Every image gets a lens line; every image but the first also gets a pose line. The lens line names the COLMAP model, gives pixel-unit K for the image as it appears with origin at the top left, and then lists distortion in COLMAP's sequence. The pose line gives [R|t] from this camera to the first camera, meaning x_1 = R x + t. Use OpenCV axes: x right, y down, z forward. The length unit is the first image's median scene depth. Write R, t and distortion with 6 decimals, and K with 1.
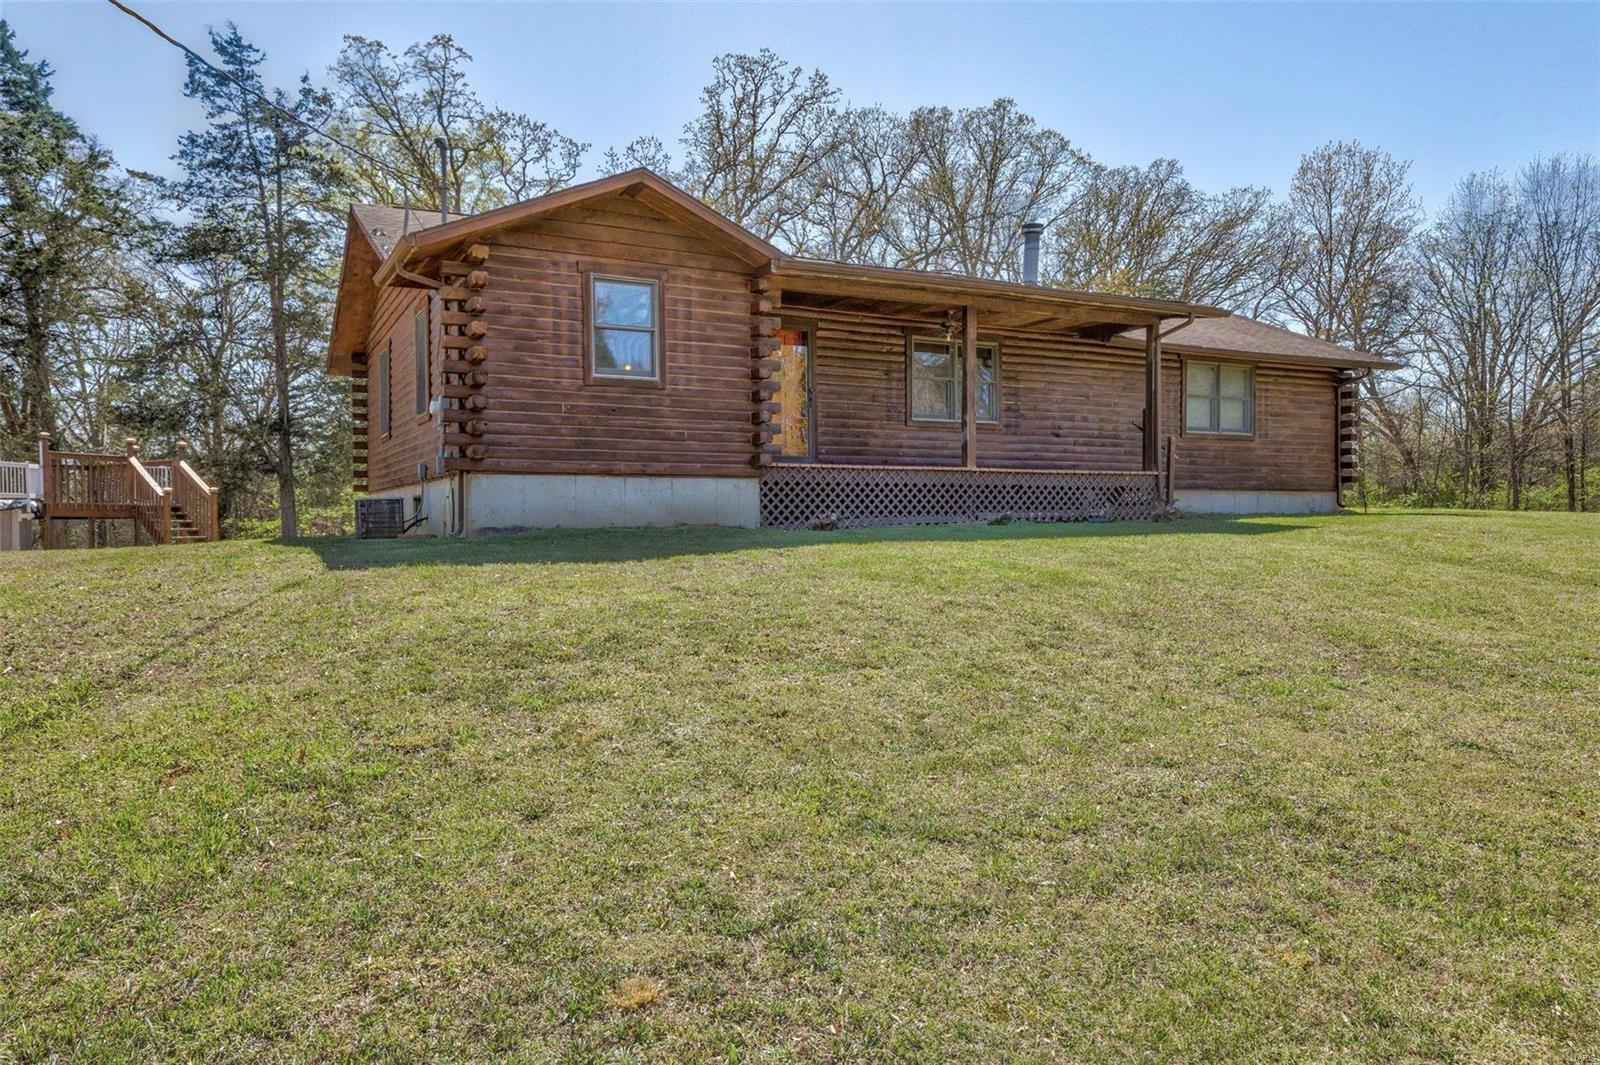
lens RADIAL K [[1133.8, 0, 801.5], [0, 1133.8, 536.9], [0, 0, 1]] dist [0.036909, -0.007876]
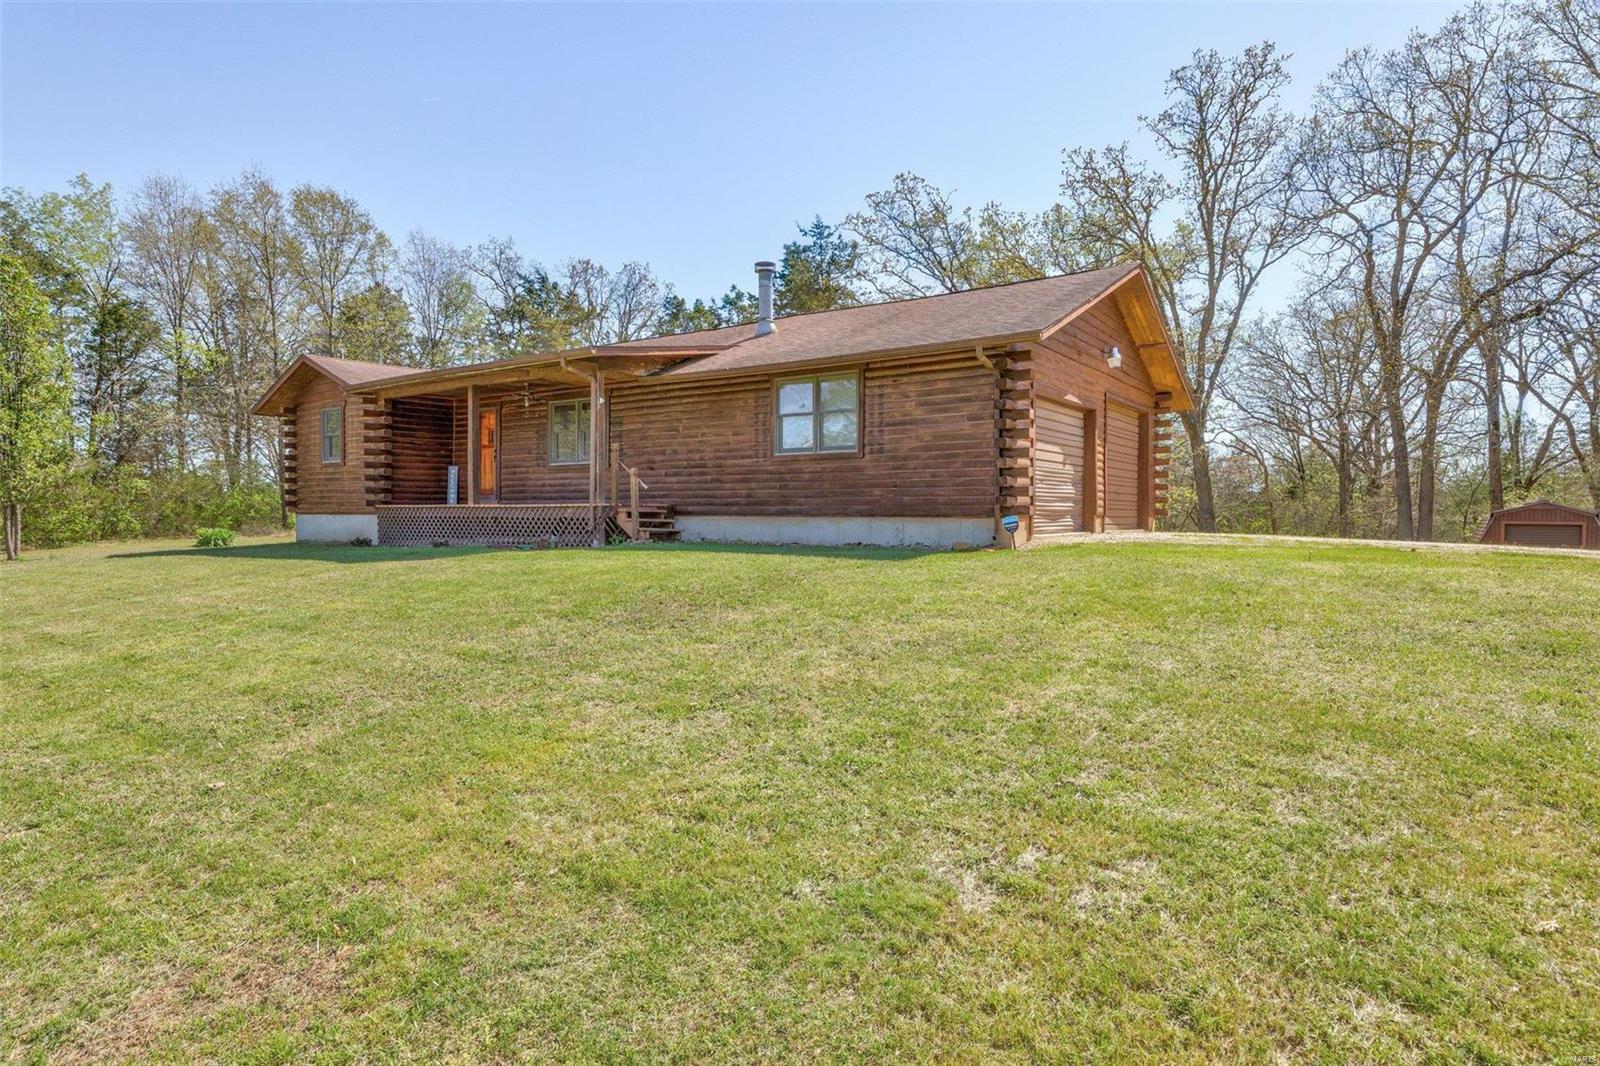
lens RADIAL K [[869.6, 0, 802.1], [0, 869.6, 534.8], [0, 0, 1]] dist [0.005873, 0.000477]
pose [[0.460944, 0.028531, -0.886970, 1.171046], [-0.012069, 0.999592, 0.025881, -0.053005], [0.887347, -0.001225, 0.461101, 0.813691]]
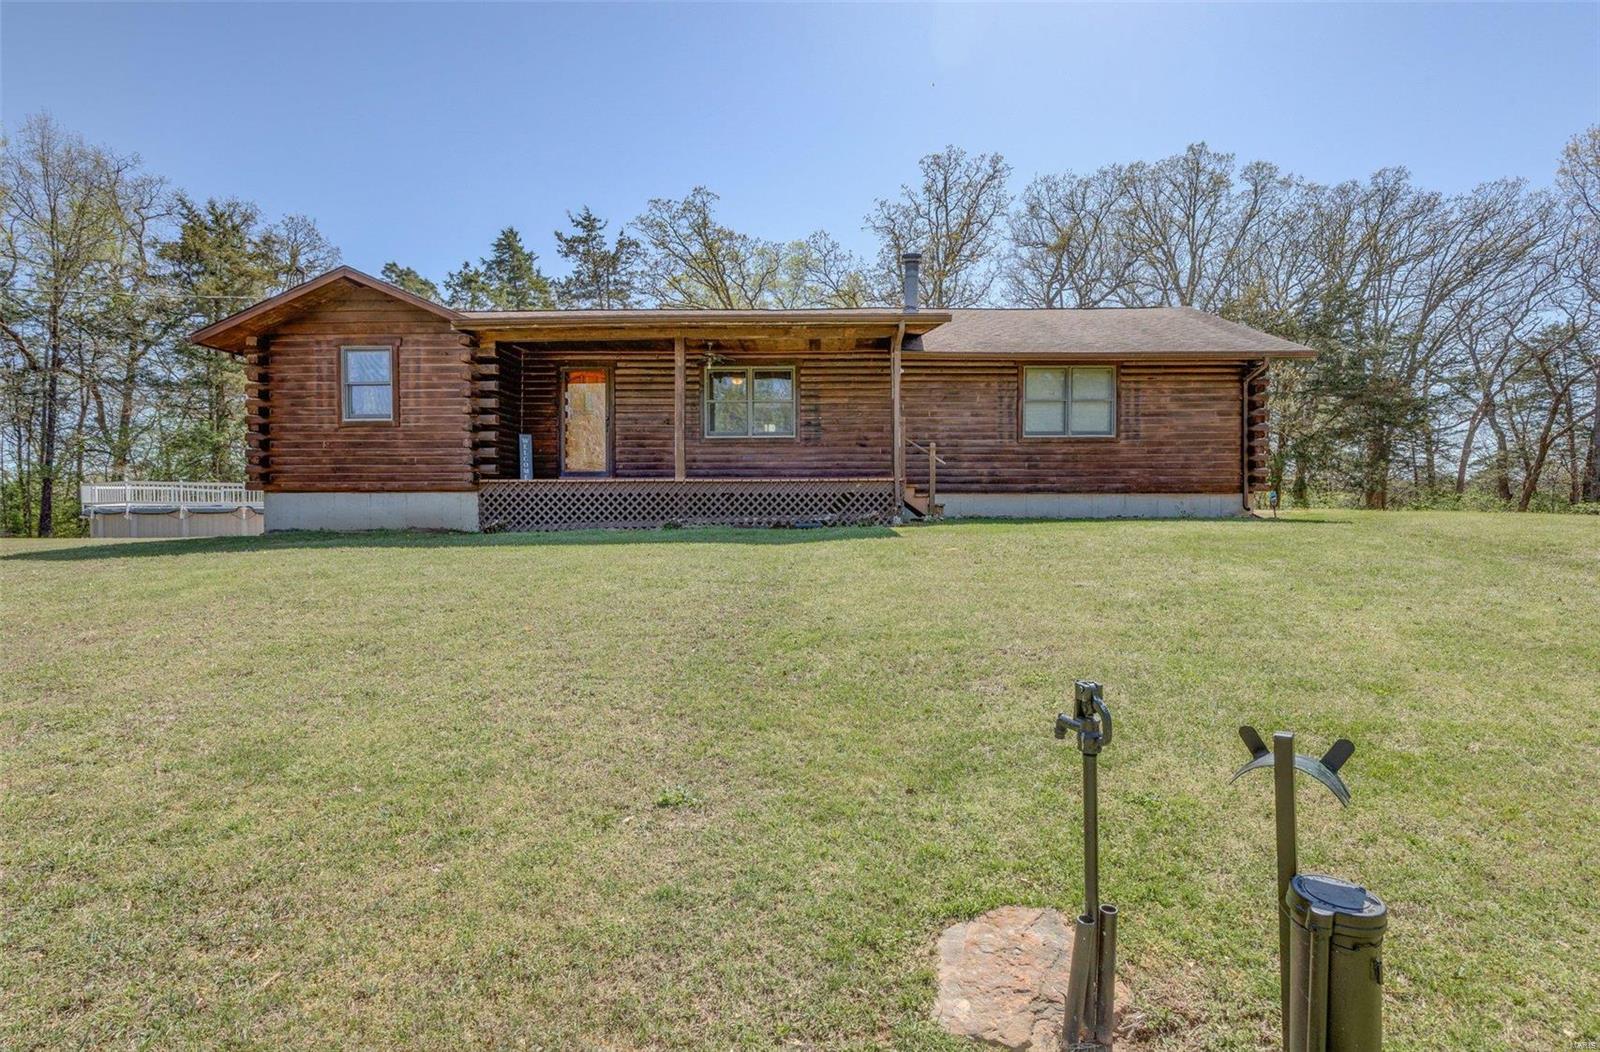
lens RADIAL K [[792.6, 0, 791.4], [0, 792.6, 526.9], [0, 0, 1]] dist [-0.013151, 0.003967]
pose [[0.872726, 0.011490, -0.488075, 0.595448], [-0.007641, 0.999922, 0.009877, -0.019732], [0.488151, -0.004891, 0.872746, 0.332057]]
